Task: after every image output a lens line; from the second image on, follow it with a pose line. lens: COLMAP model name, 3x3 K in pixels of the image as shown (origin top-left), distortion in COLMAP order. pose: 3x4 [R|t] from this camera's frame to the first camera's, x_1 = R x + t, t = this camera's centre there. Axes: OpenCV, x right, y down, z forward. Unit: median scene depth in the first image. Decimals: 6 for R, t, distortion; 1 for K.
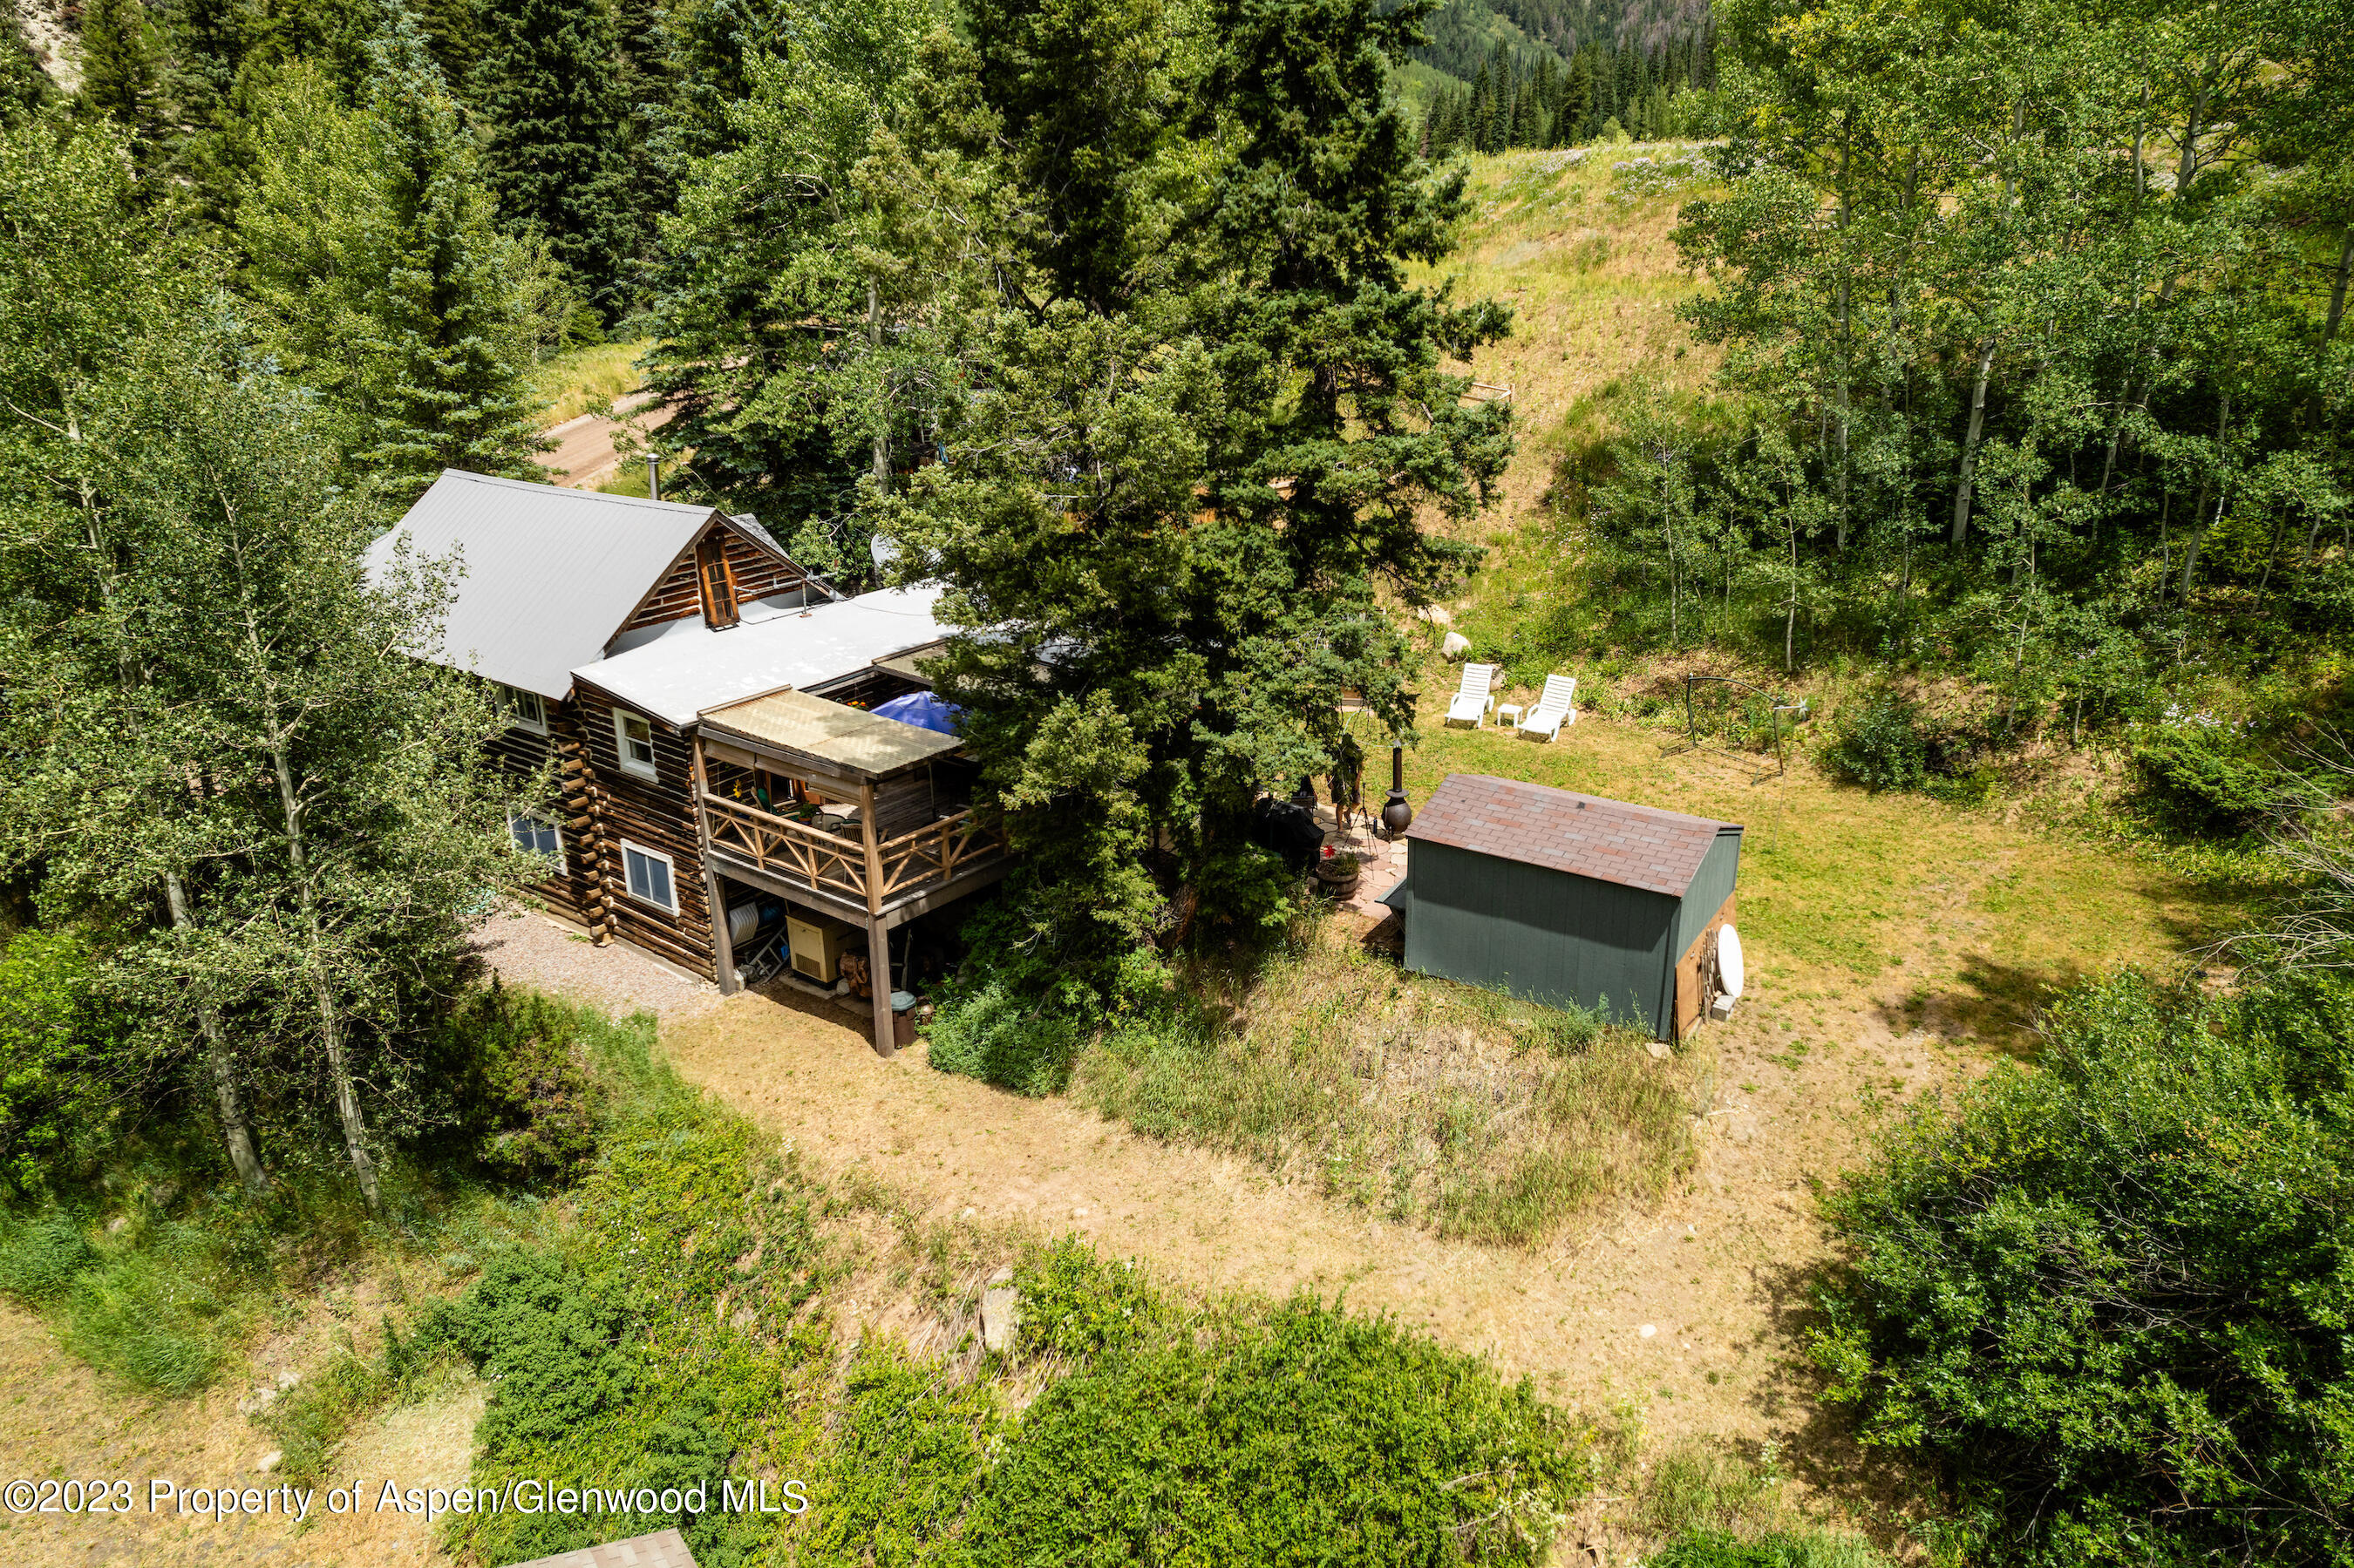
lens RADIAL K [[1496.1, 0, 1177.0], [0, 1496.1, 784.0], [0, 0, 1]] dist [-0.071608, 0.056967]
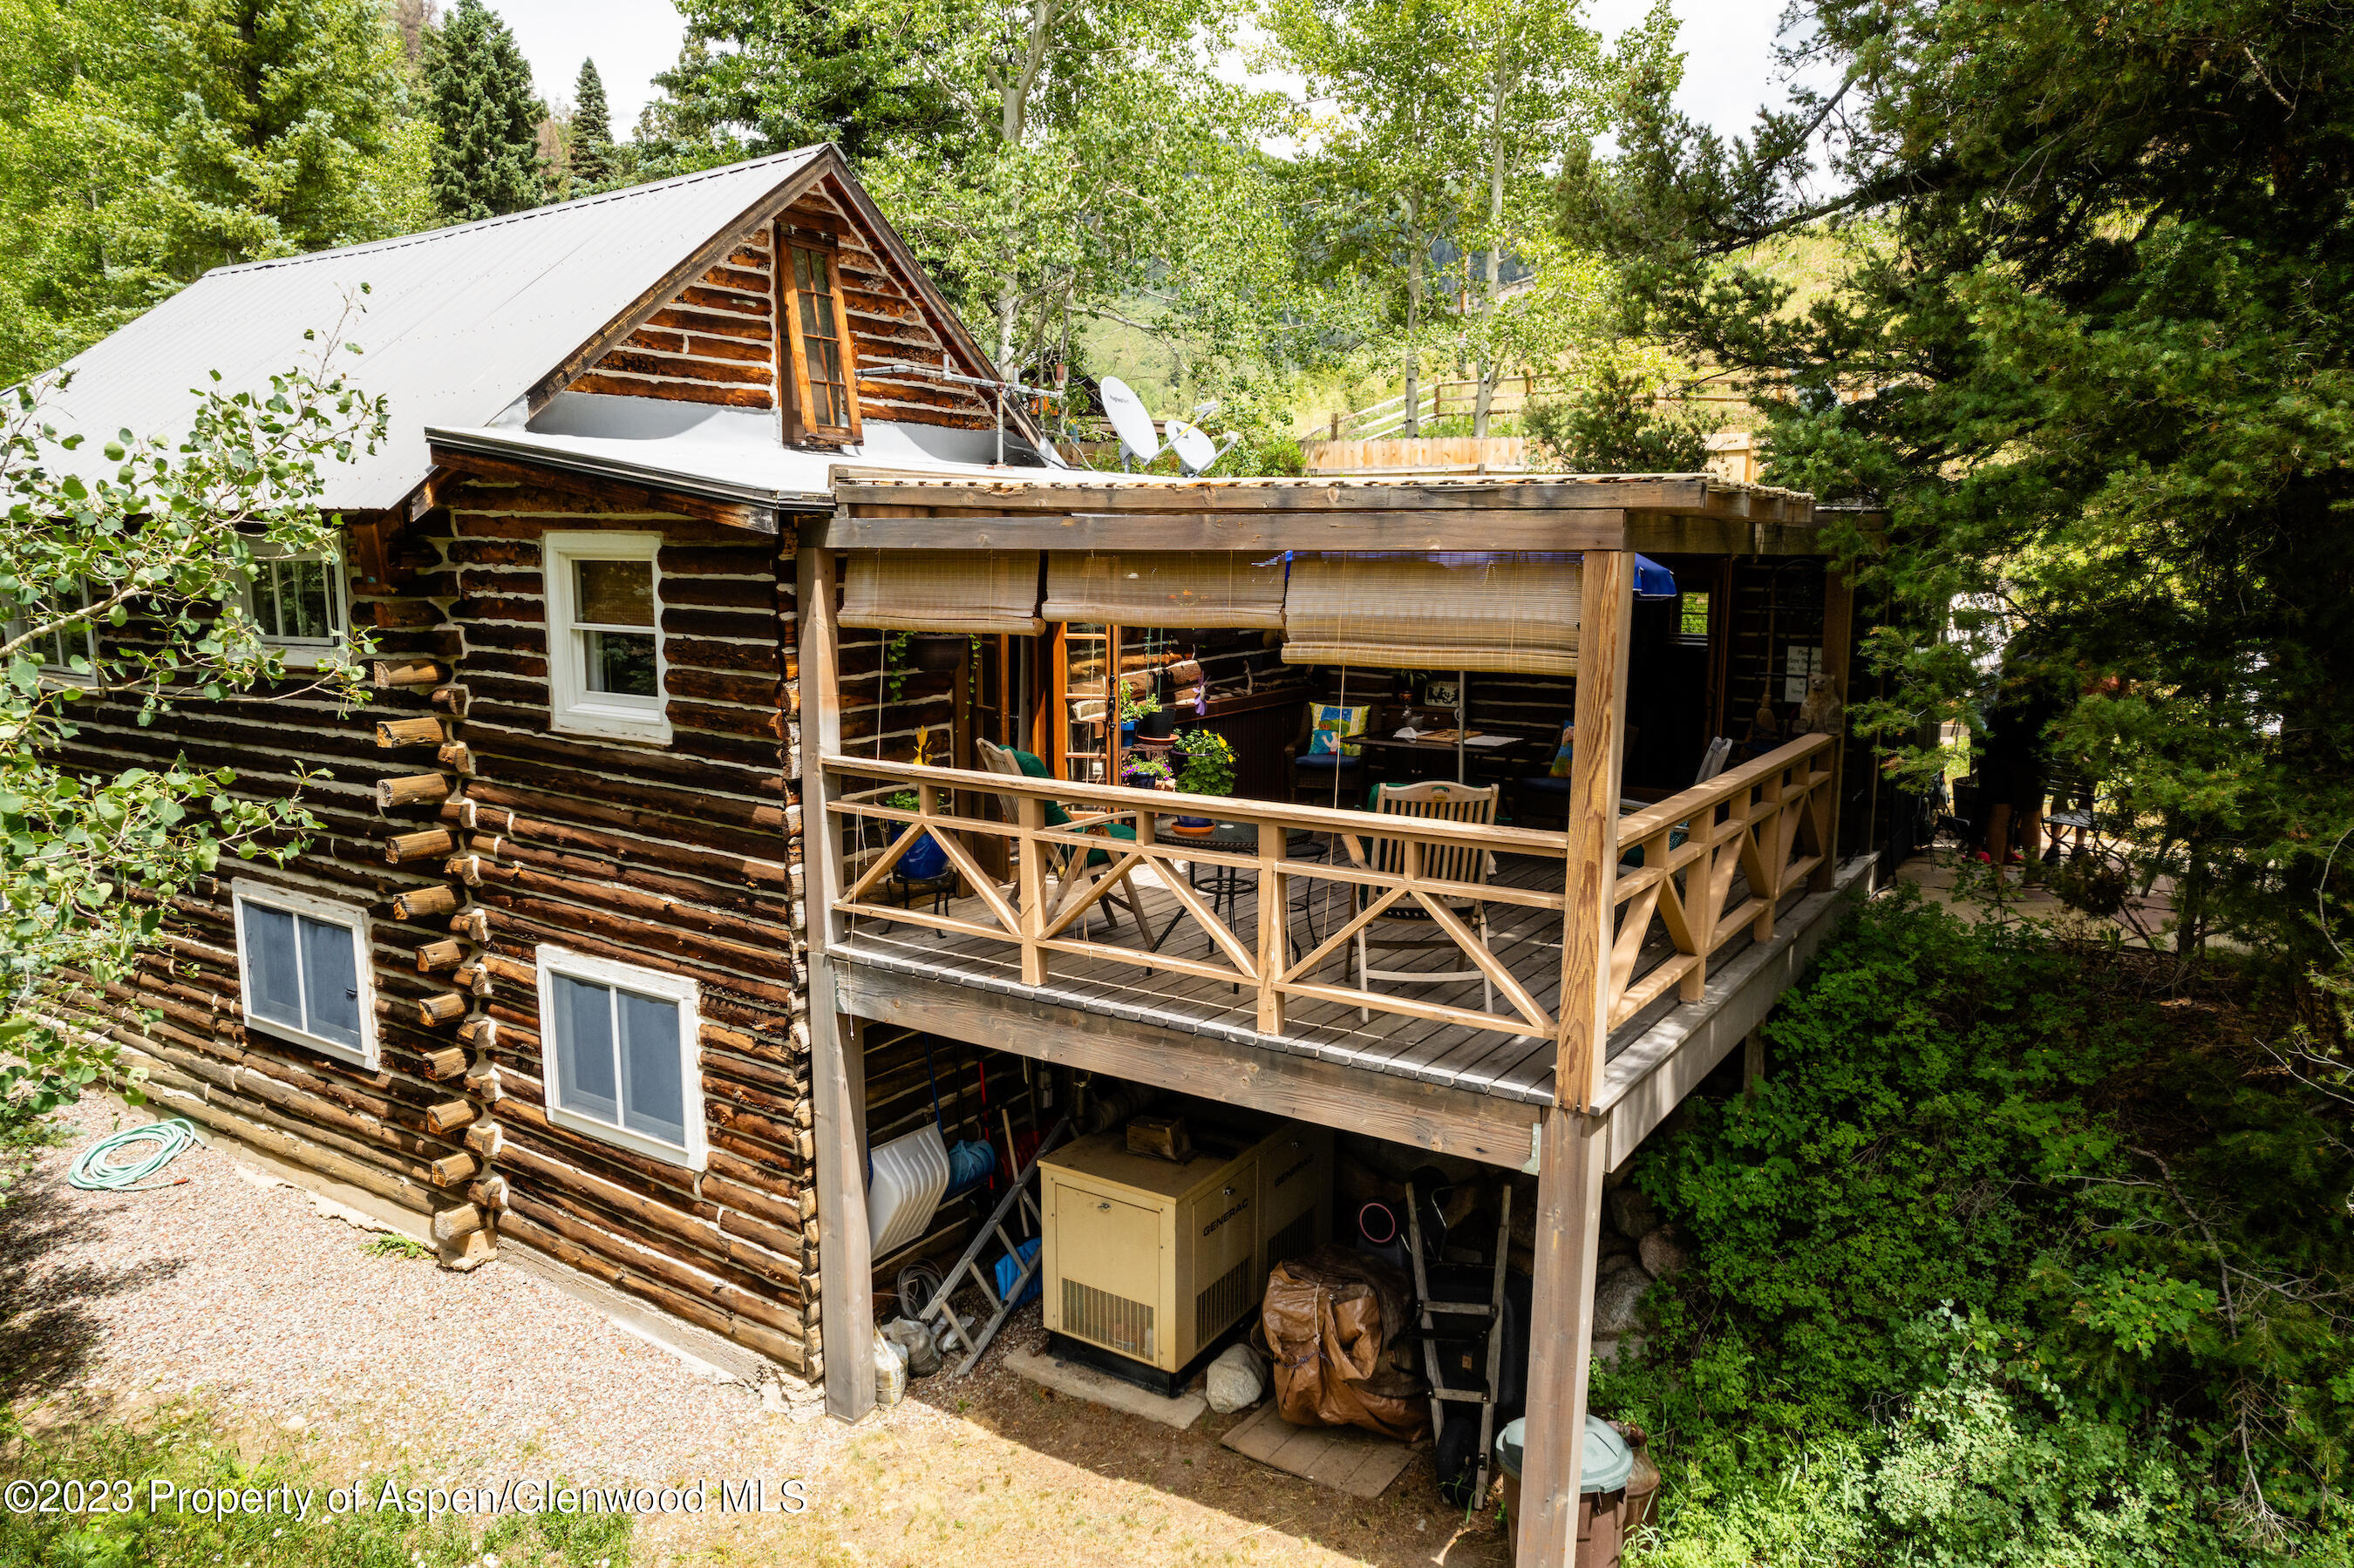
lens RADIAL K [[1496.1, 0, 1177.0], [0, 1496.1, 784.0], [0, 0, 1]] dist [-0.071608, 0.056967]
pose [[0.998185, -0.004953, 0.060016, -0.250336], [0.016672, 0.980386, -0.196380, 0.071344], [-0.057866, 0.197024, 0.978689, 0.655841]]
